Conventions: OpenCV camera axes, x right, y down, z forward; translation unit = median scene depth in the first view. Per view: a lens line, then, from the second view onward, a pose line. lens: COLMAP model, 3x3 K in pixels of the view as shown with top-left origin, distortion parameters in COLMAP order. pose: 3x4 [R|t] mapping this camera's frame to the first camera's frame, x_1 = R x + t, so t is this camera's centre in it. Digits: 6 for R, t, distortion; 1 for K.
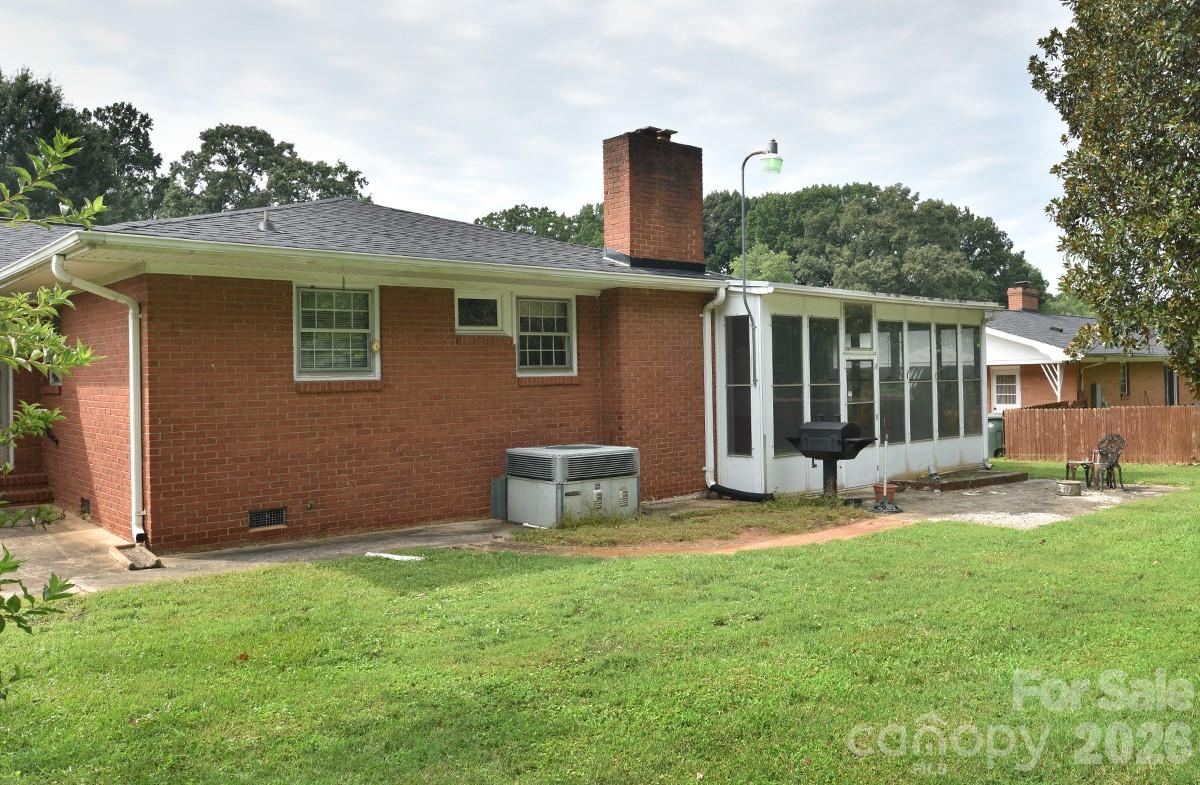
lens RADIAL K [[949.1, 0, 600.3], [0, 949.1, 366.3], [0, 0, 1]] dist [-0.030470, -0.000674]
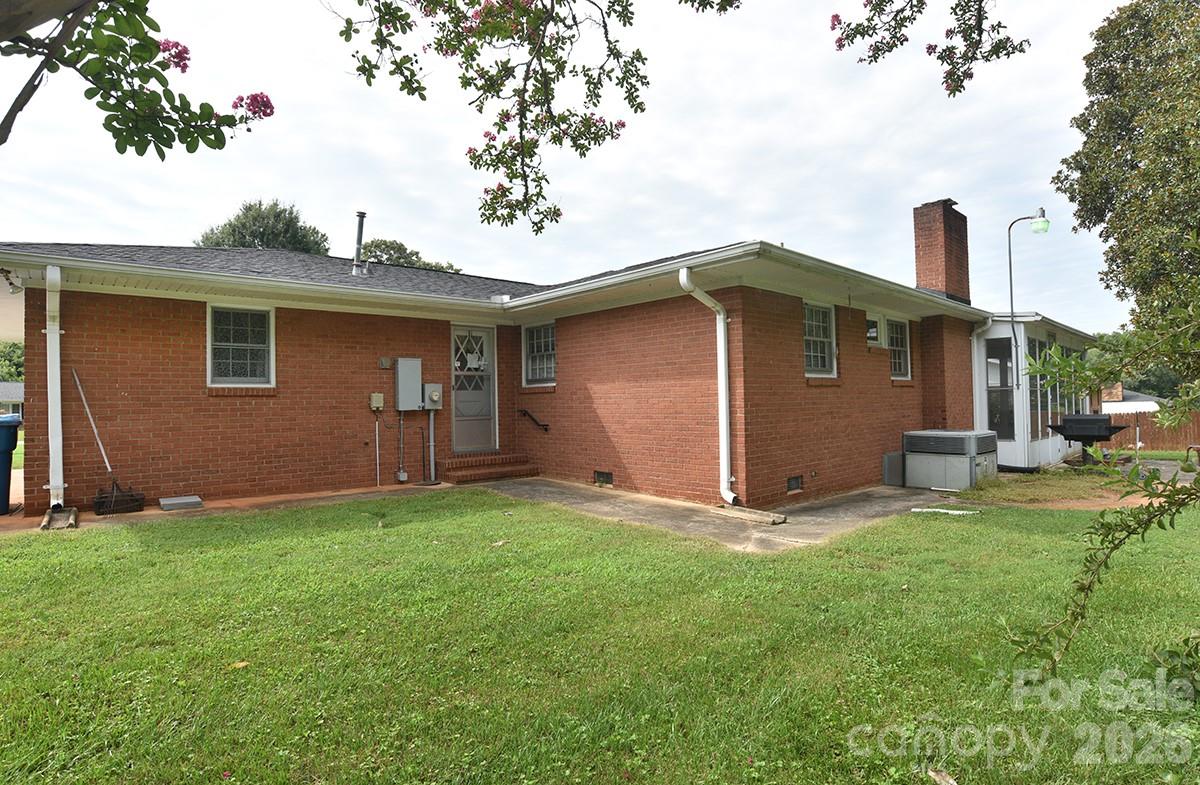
lens RADIAL K [[620.5, 0, 608.3], [0, 620.5, 395.1], [0, 0, 1]] dist [-0.071393, 0.024470]
pose [[0.999921, -0.002494, -0.012325, -0.444920], [0.002481, 0.999996, -0.001030, 0.031418], [0.012327, 0.000999, 0.999924, 0.128611]]
